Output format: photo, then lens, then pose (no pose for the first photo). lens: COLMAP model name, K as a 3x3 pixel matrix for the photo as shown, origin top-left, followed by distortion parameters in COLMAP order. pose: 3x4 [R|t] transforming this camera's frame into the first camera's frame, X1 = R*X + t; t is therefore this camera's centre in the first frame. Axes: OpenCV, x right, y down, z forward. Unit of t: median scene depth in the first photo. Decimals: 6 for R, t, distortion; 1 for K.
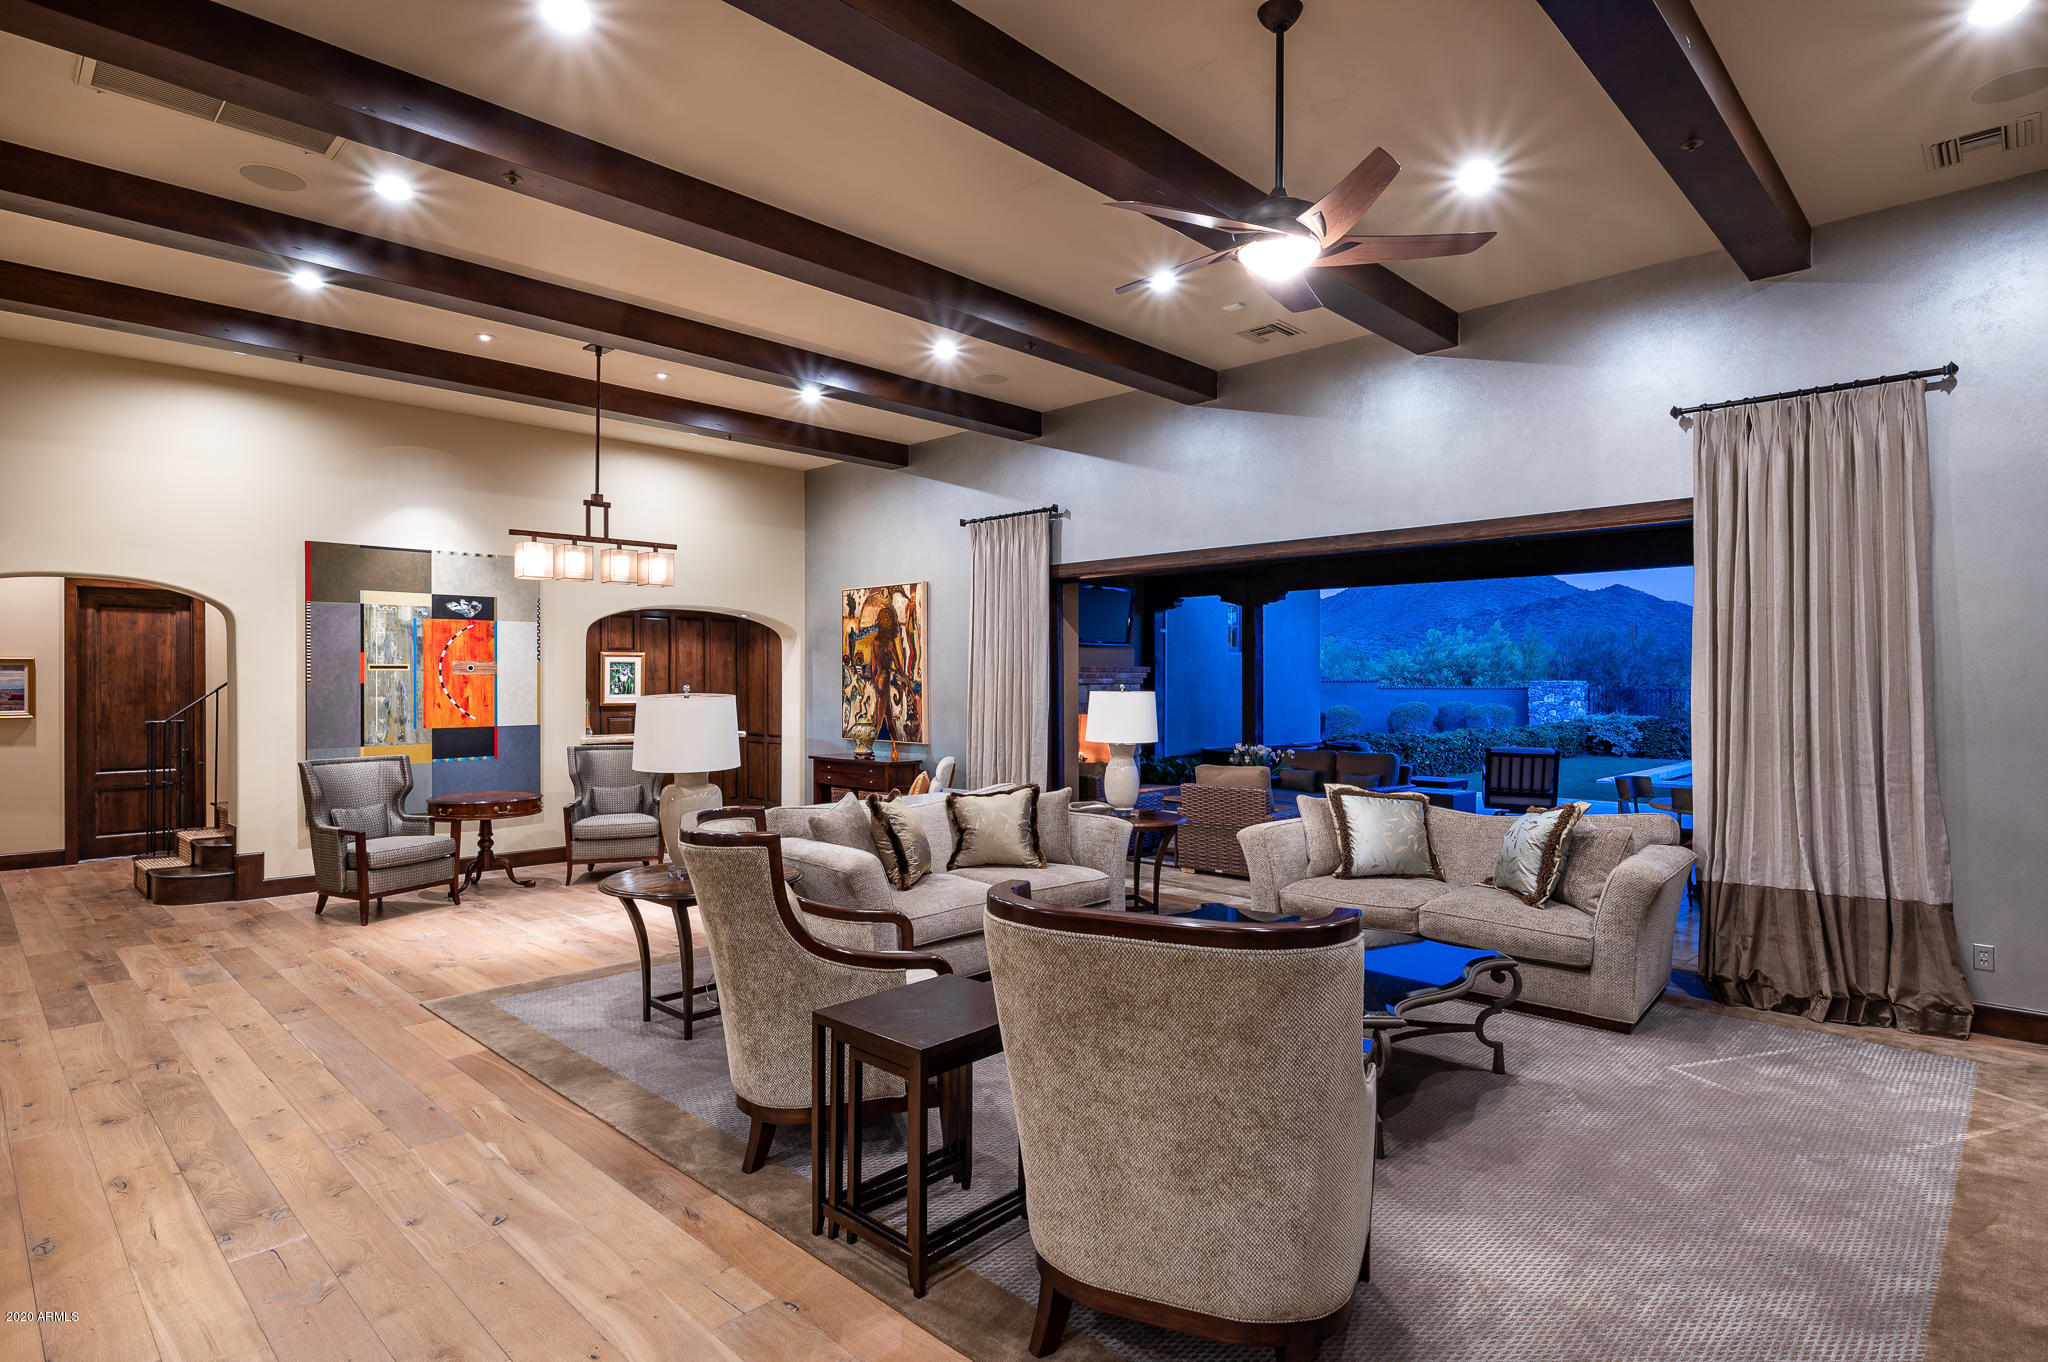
lens RADIAL K [[1067.0, 0, 1024.0], [0, 1067.0, 681.0], [0, 0, 1]] dist [0.001748, 0.001633]
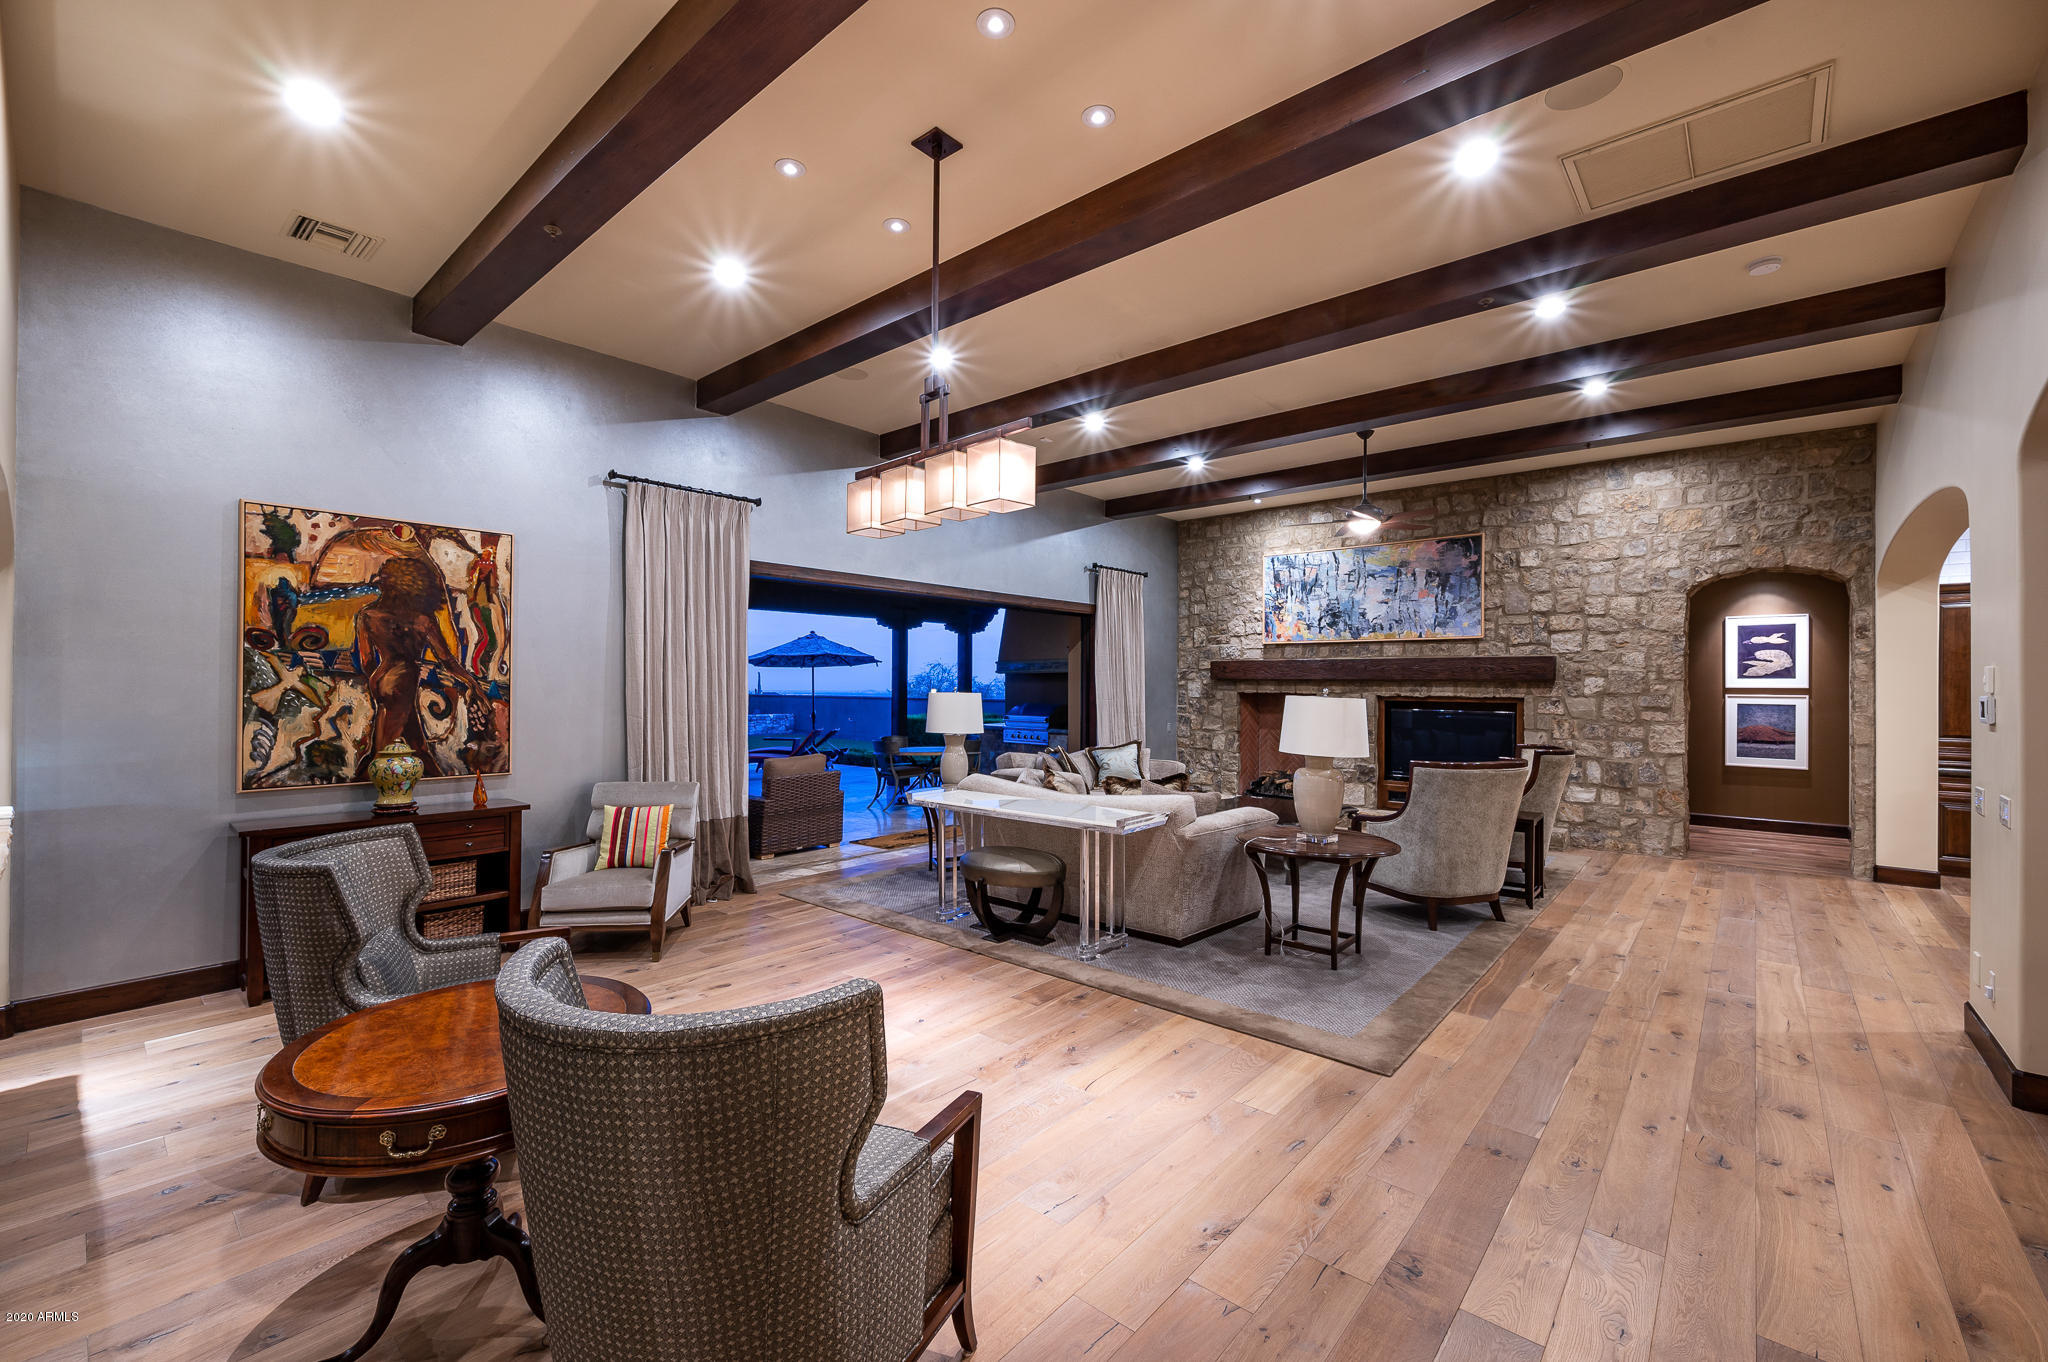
lens RADIAL K [[827.0, 0, 1024.0], [0, 827.0, 681.0], [0, 0, 1]] dist [-0.000465, -0.000120]
pose [[-0.048973, 0.007704, 0.998770, -0.883839], [-0.004136, 0.999960, -0.007916, 0.004016], [-0.998792, -0.004519, -0.048939, 0.976344]]
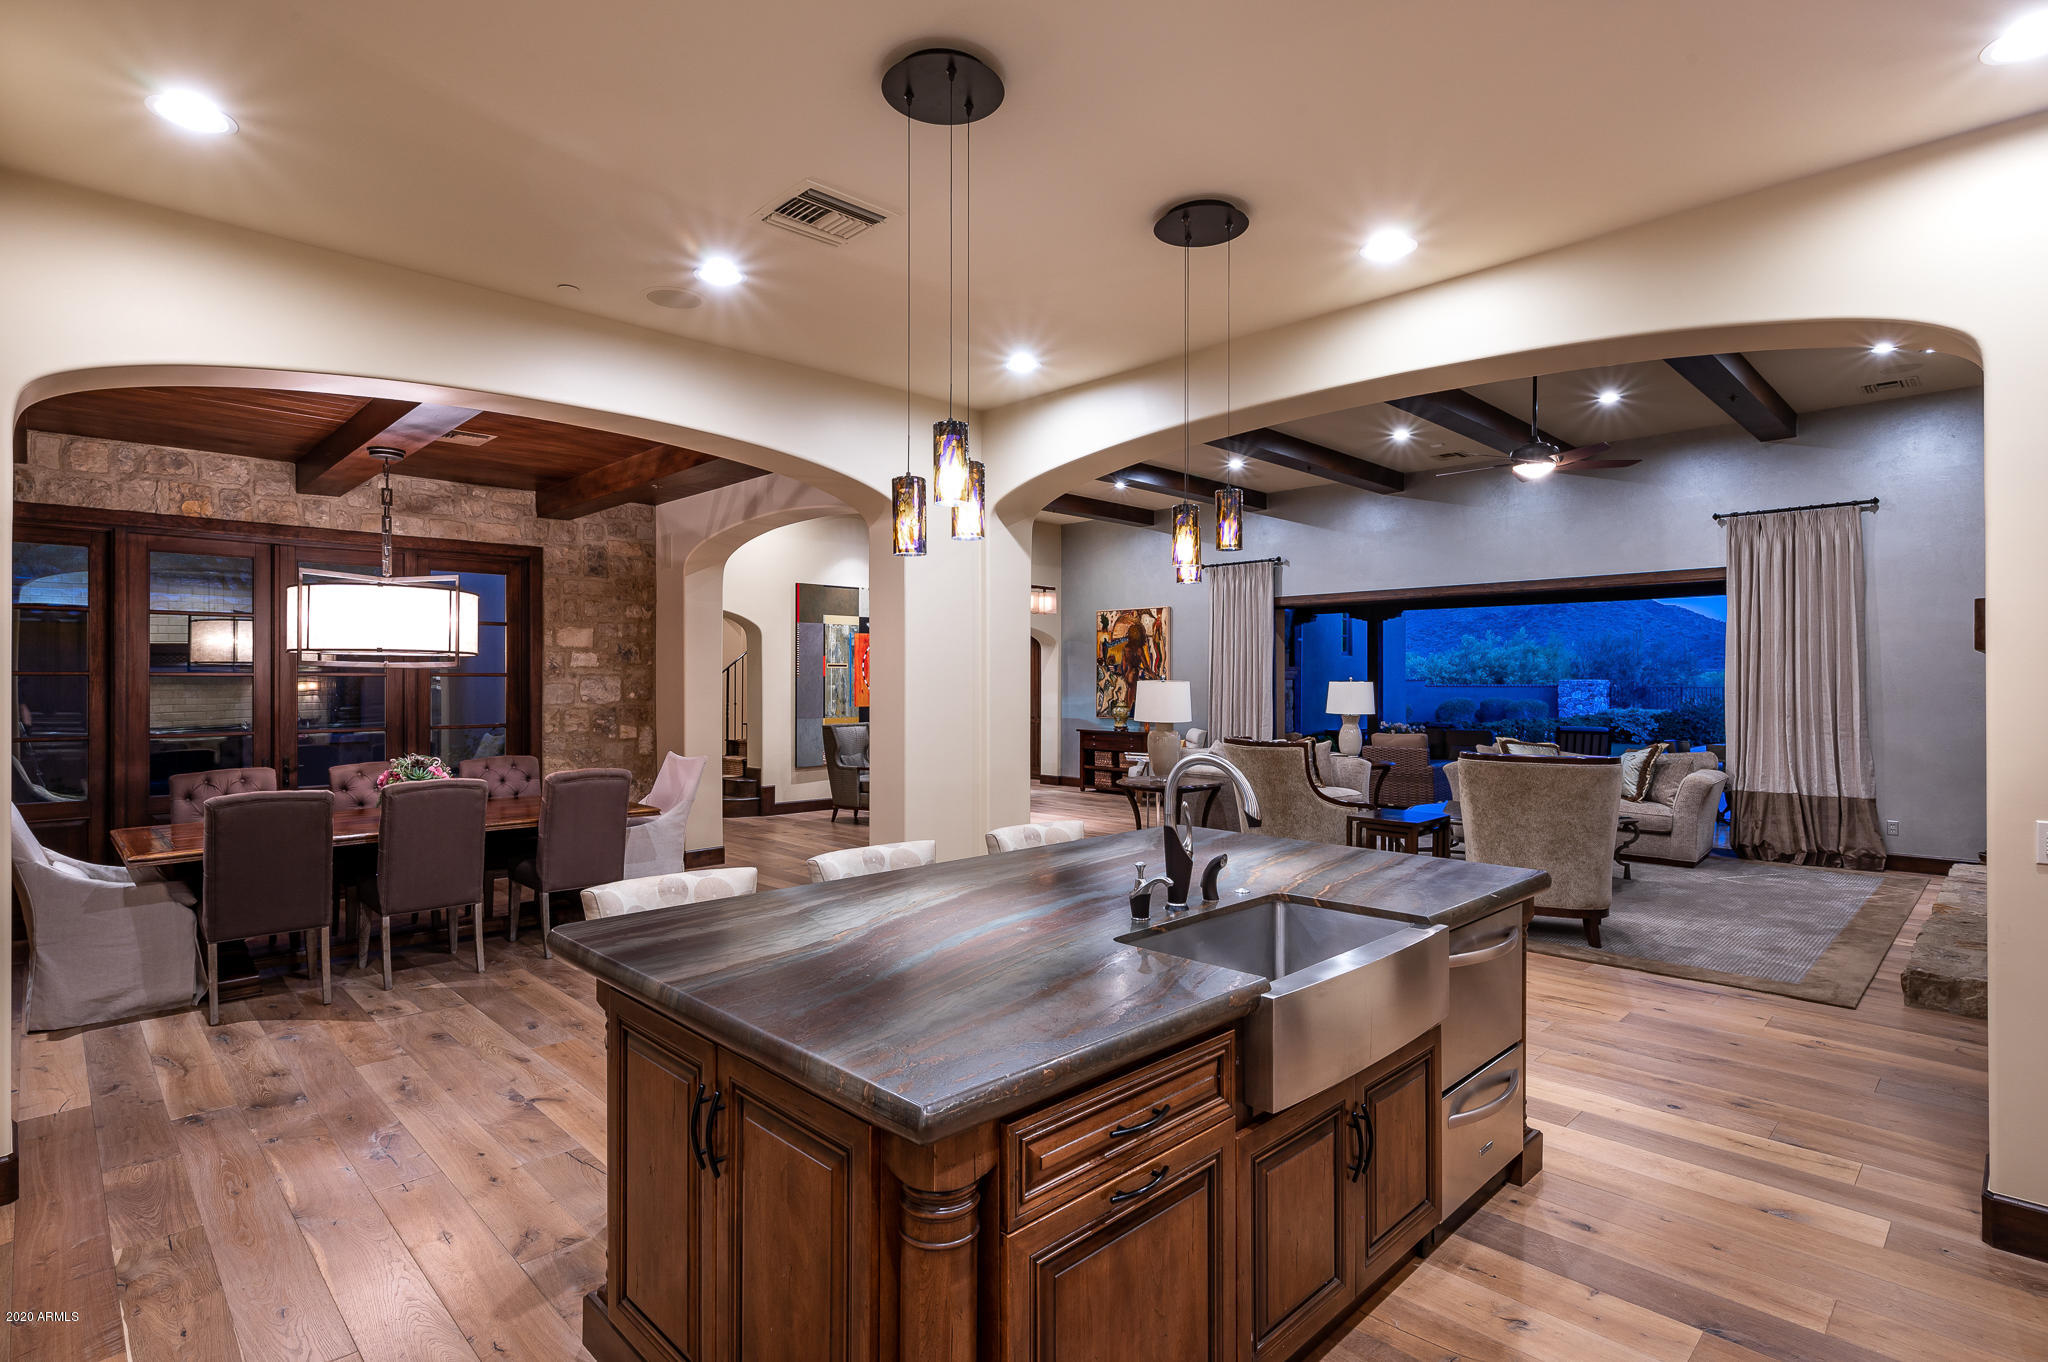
lens RADIAL K [[1009.8, 0, 1024.0], [0, 1009.8, 681.0], [0, 0, 1]] dist [0.002988, -0.000376]
pose [[0.999710, 0.002237, -0.023966, -0.354038], [-0.002235, 0.999997, 0.000110, 0.009468], [0.023966, -0.000057, 0.999713, -0.498125]]
